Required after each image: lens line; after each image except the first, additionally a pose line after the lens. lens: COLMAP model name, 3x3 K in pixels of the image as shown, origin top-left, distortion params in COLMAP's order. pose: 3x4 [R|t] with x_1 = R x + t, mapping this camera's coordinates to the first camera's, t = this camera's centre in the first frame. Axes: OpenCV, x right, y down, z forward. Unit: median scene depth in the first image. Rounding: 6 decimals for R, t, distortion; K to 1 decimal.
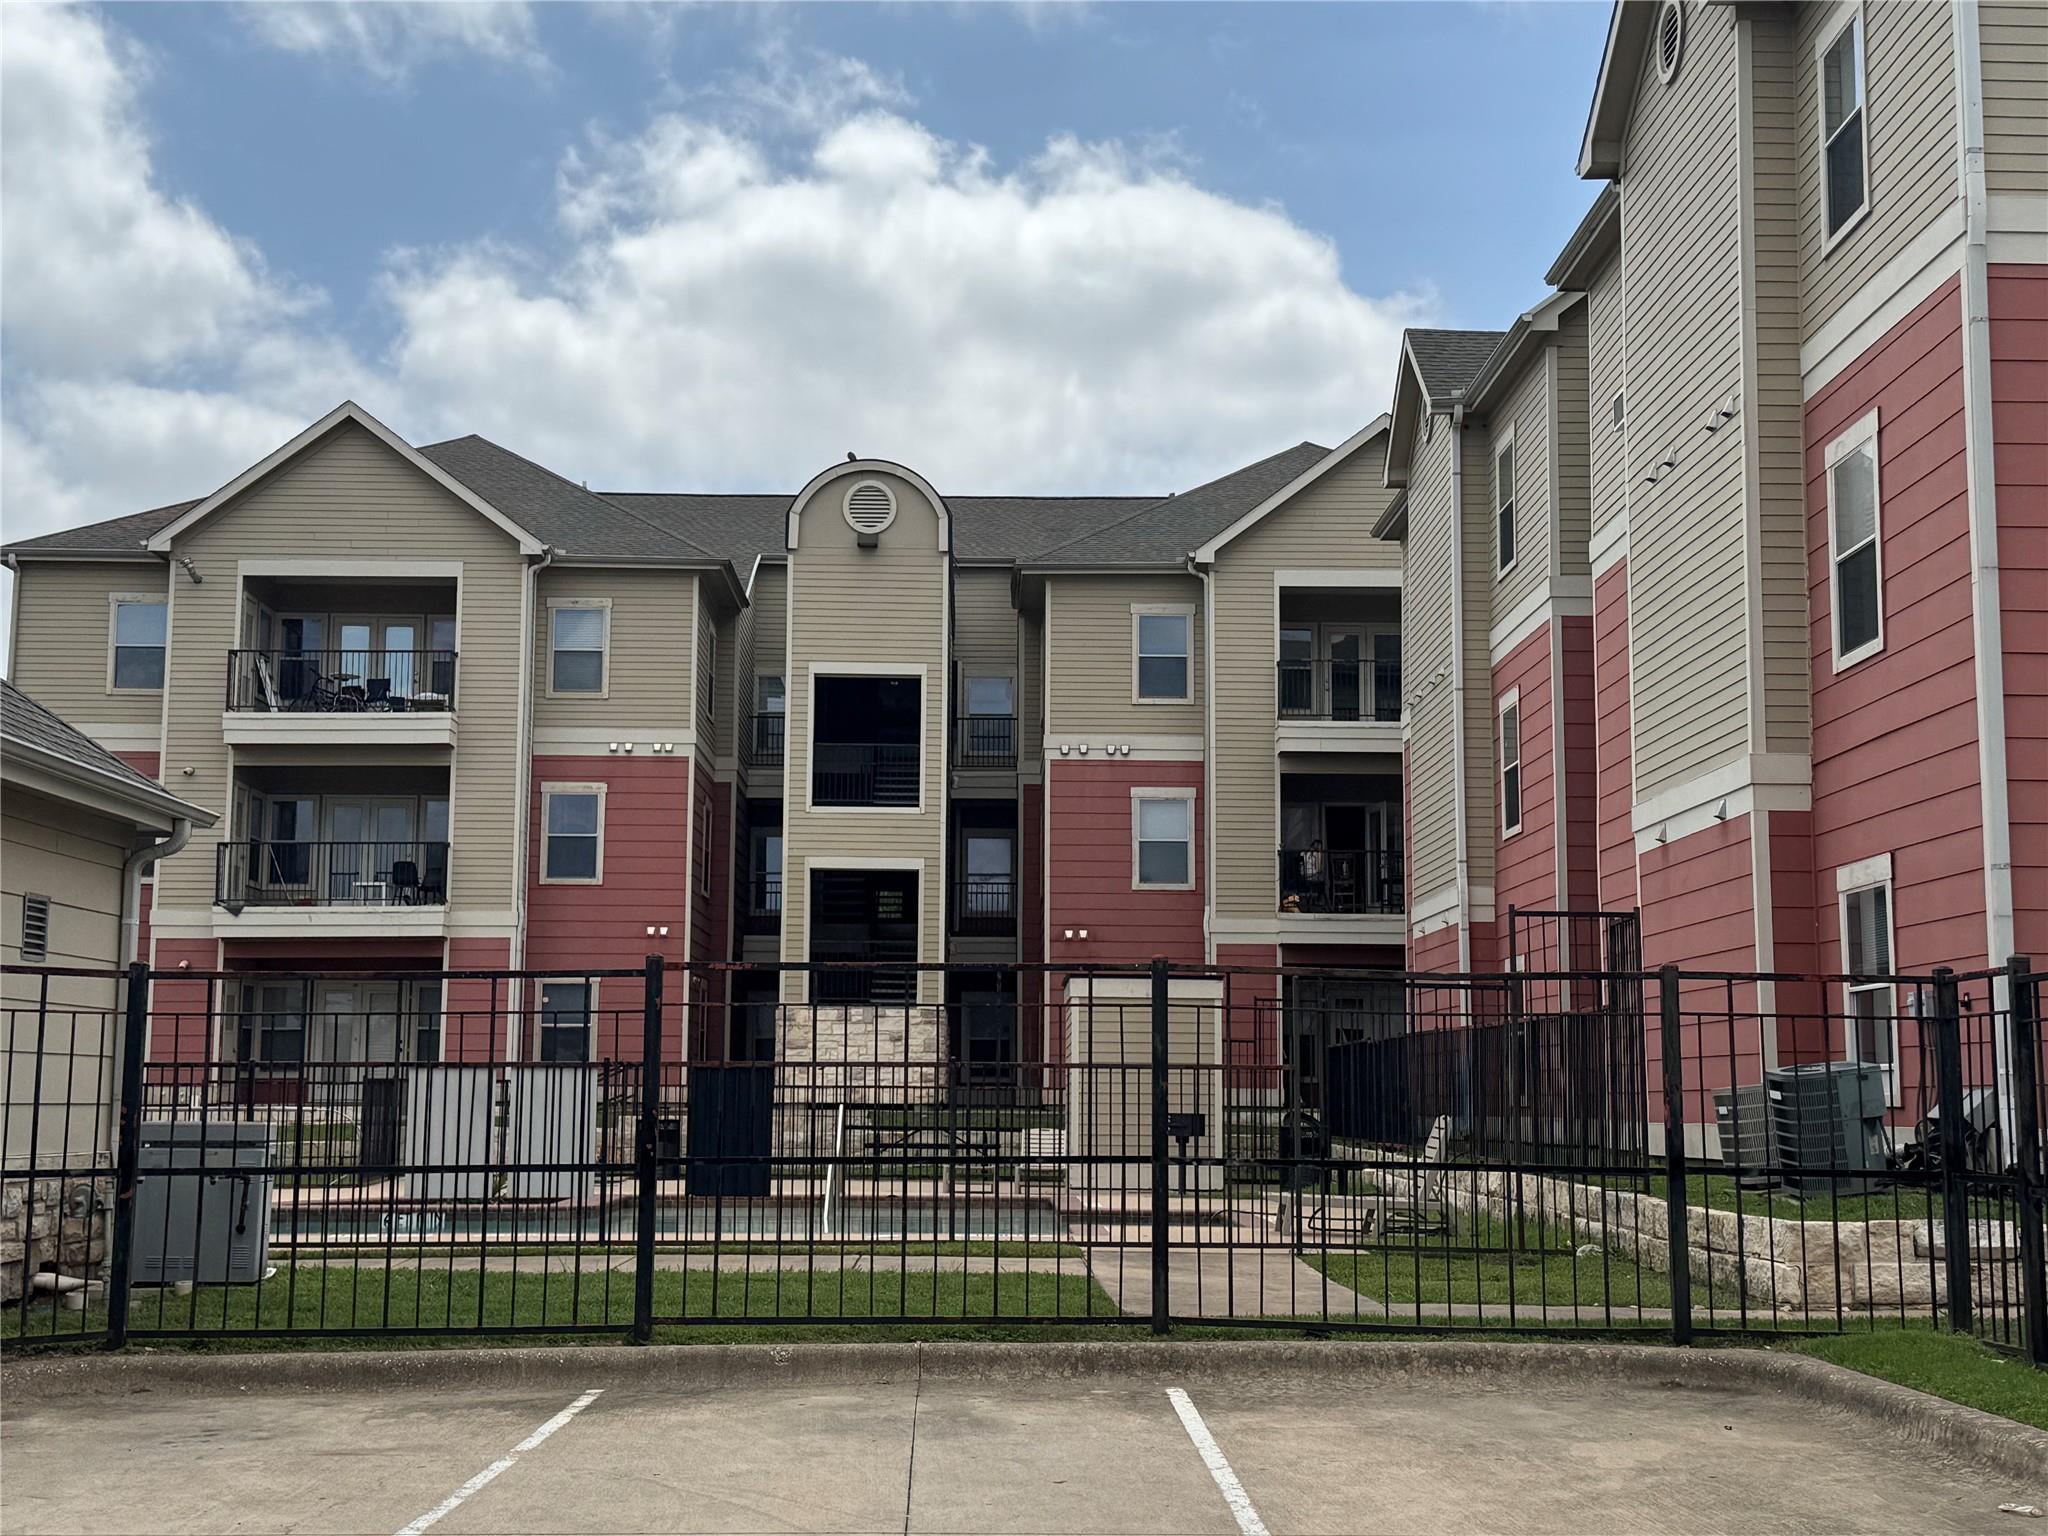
lens RADIAL K [[2610.8, 0, 1022.8], [0, 2610.8, 767.1], [0, 0, 1]] dist [0.047871, 0.000000]
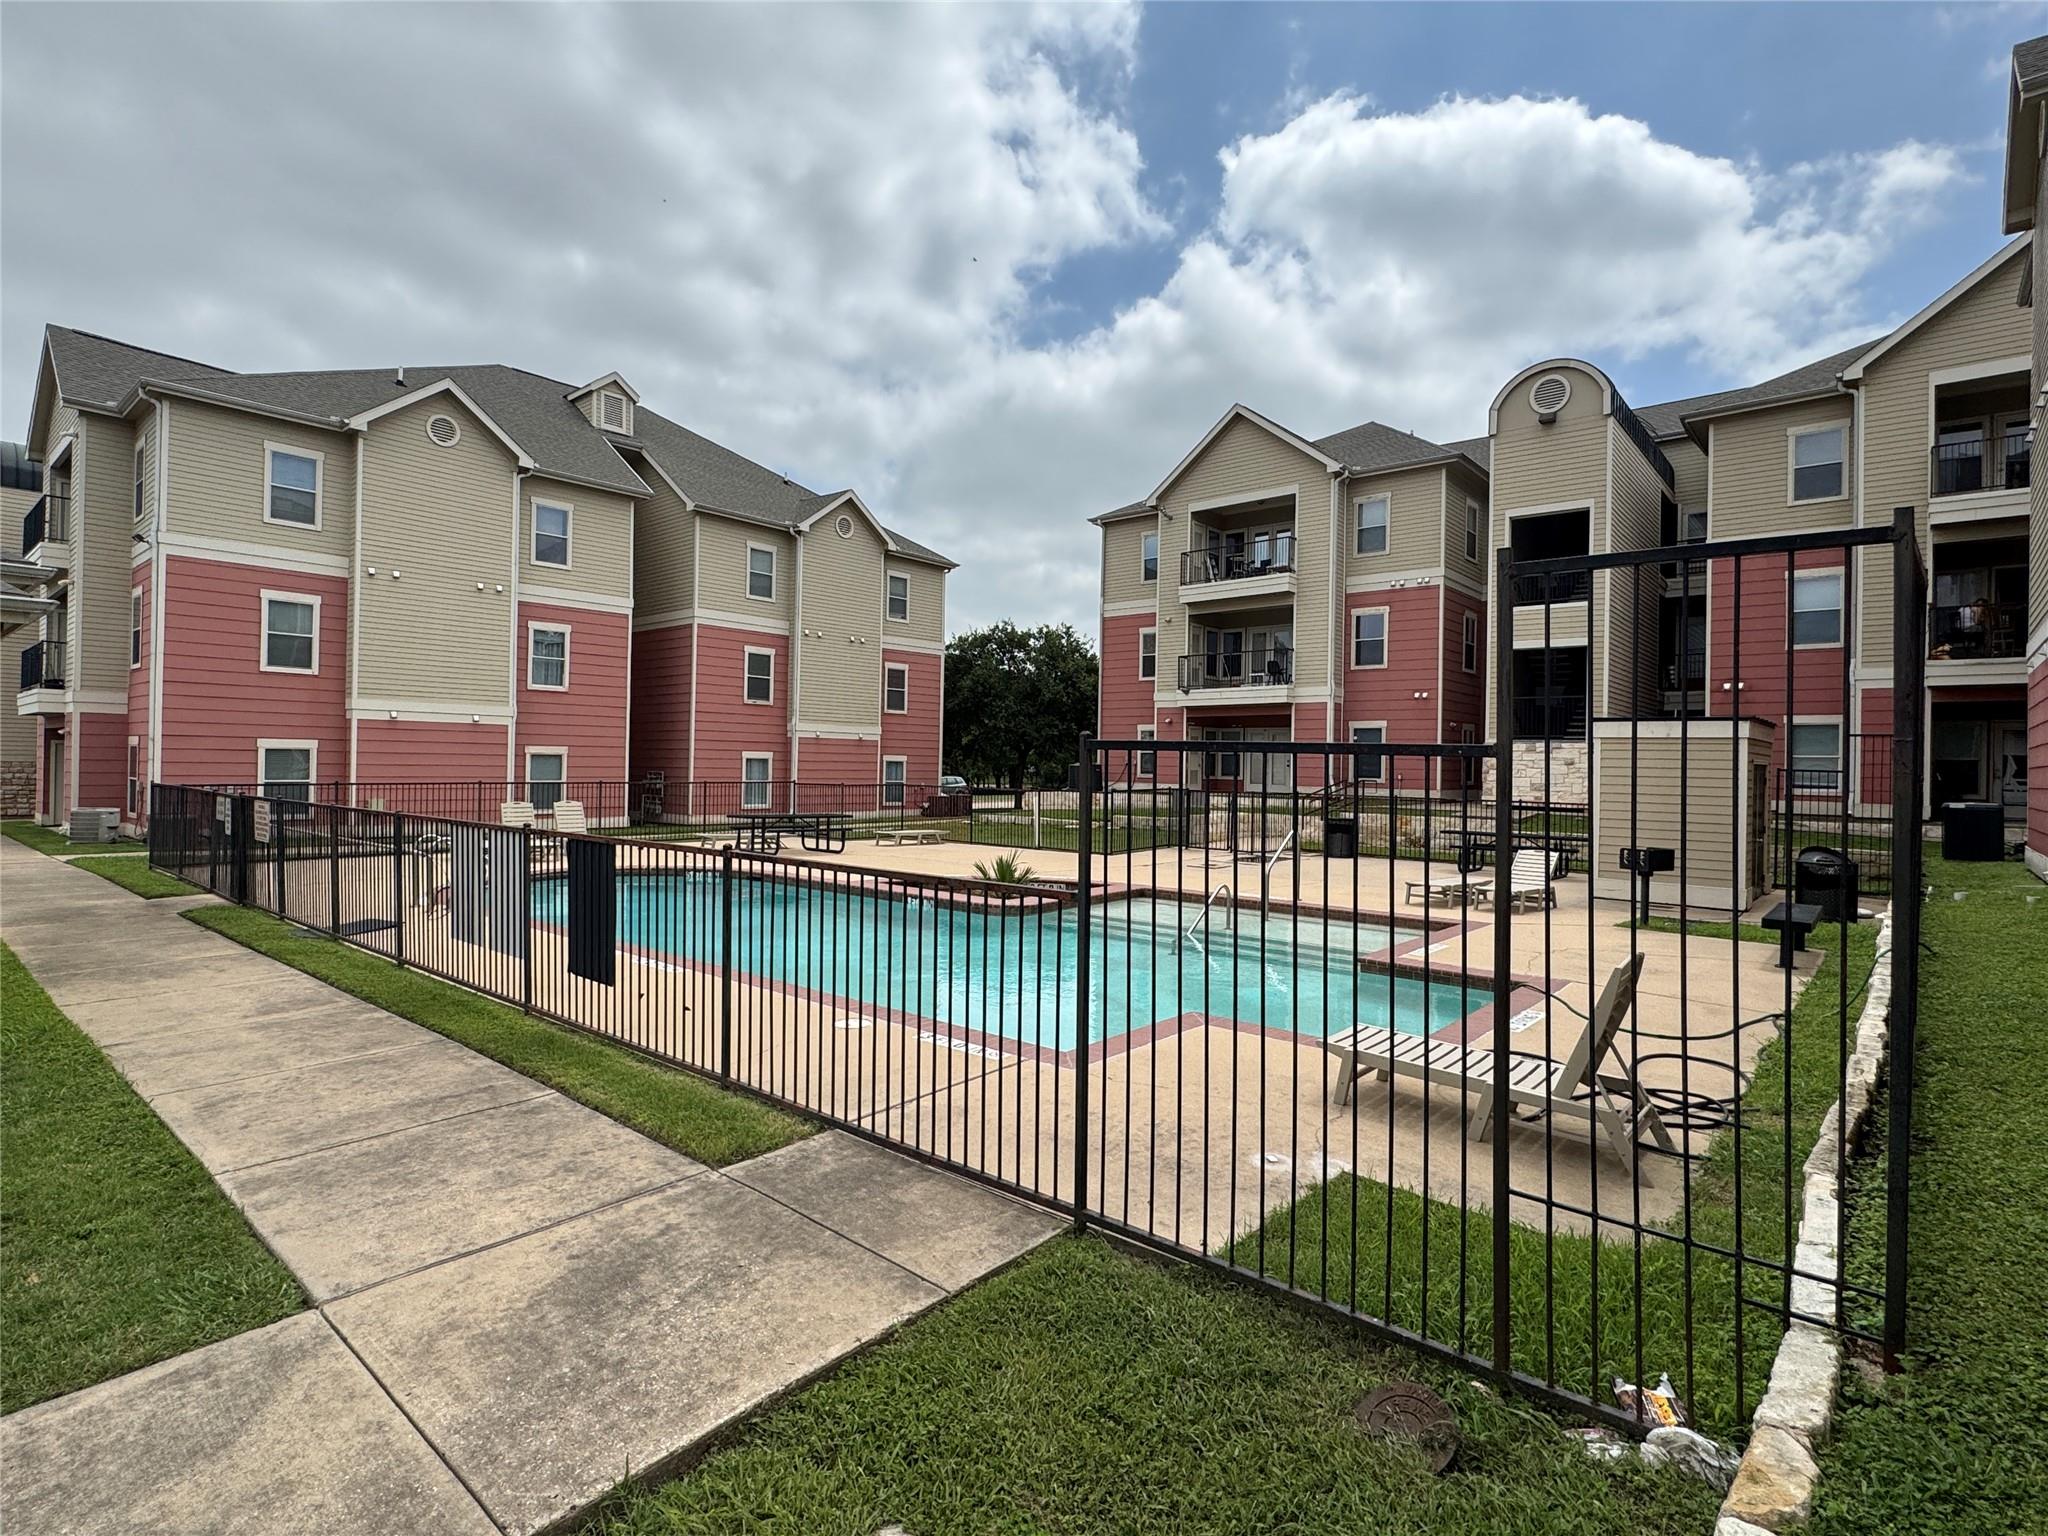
lens RADIAL K [[1030.0, 0, 1025.6], [0, 1030.0, 751.5], [0, 0, 1]] dist [0.001991, 0.002178]
pose [[0.749660, 0.000271, -0.661823, 0.098888], [0.076600, 0.993244, 0.087173, 0.023297], [0.657375, -0.116046, 0.744575, 0.360567]]
